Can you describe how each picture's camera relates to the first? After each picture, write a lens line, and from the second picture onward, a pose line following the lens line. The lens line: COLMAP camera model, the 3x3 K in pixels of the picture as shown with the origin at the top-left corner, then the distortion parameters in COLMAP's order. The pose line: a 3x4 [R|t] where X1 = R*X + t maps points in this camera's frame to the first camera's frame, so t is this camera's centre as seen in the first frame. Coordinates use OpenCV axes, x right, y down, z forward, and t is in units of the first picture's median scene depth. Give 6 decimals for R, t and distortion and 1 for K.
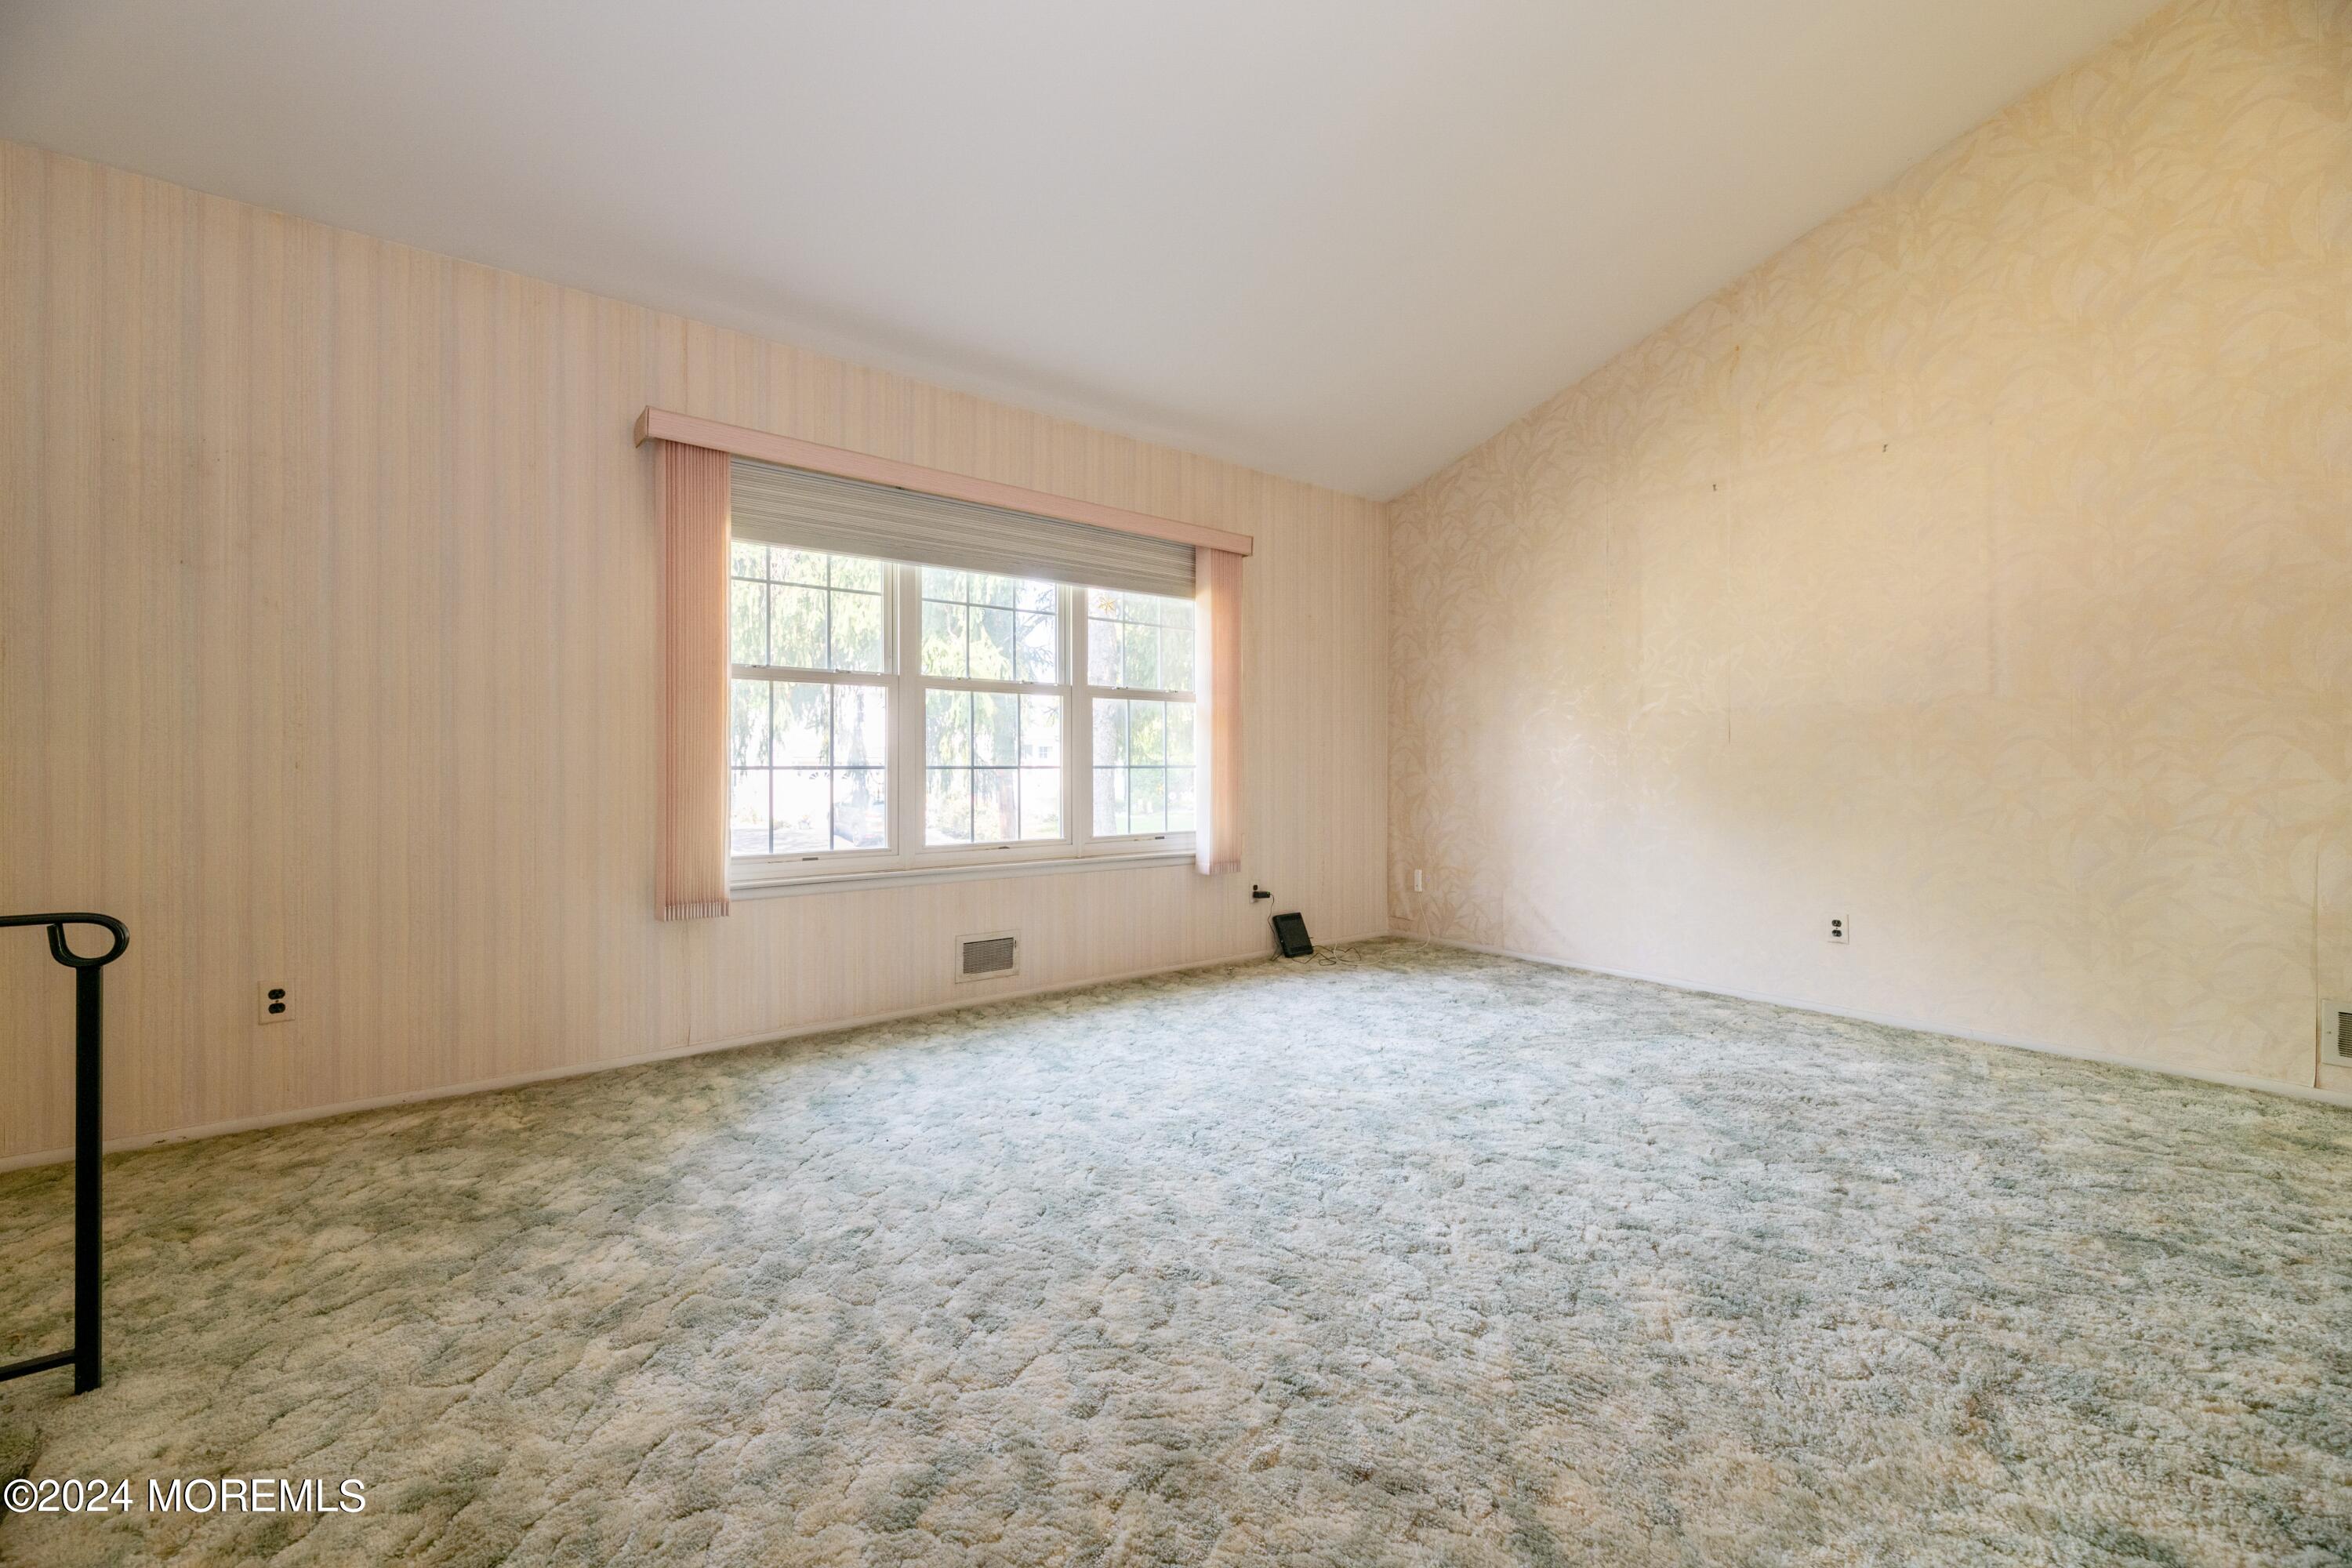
lens RADIAL K [[957.6, 0, 1160.7], [0, 957.6, 774.1], [0, 0, 1]] dist [0.002128, -0.000039]
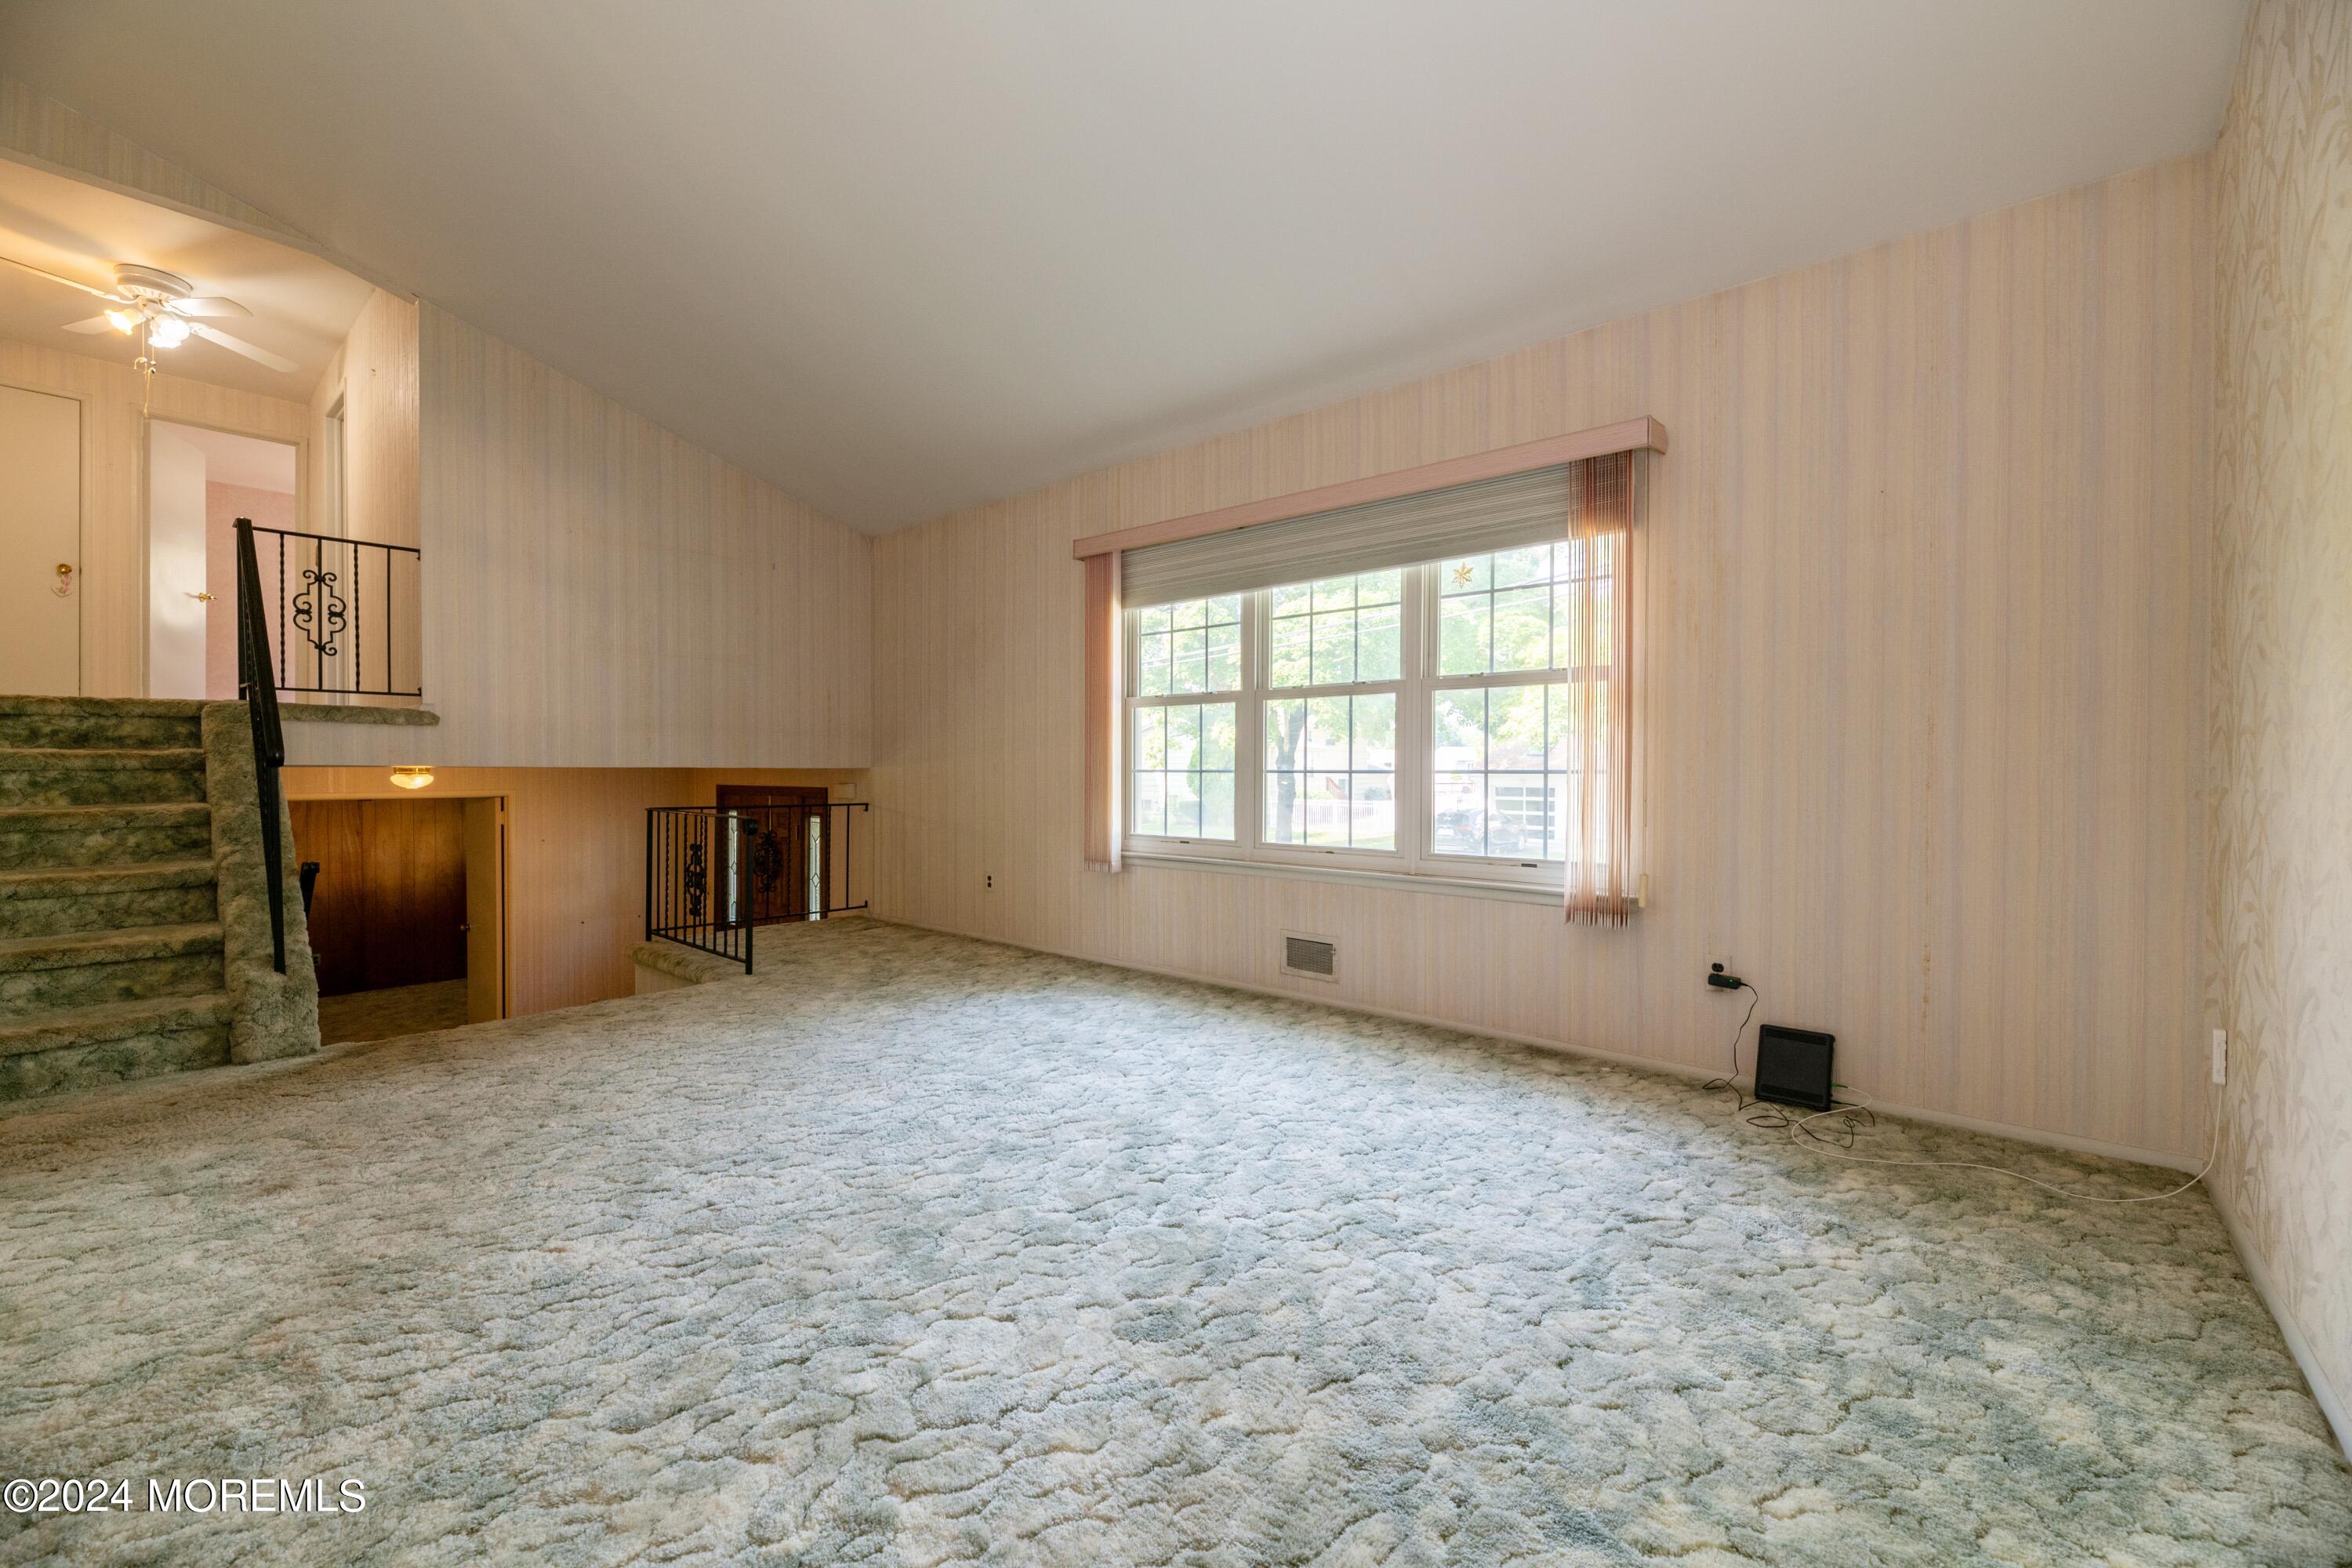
lens RADIAL K [[957.6, 0, 1161.2], [0, 957.6, 778.0], [0, 0, 1]] dist [0.002128, -0.000039]
pose [[0.170536, 0.013234, -0.985263, 0.781715], [-0.006601, 0.999903, 0.012288, -0.011529], [0.985329, 0.004408, 0.170607, 0.655099]]
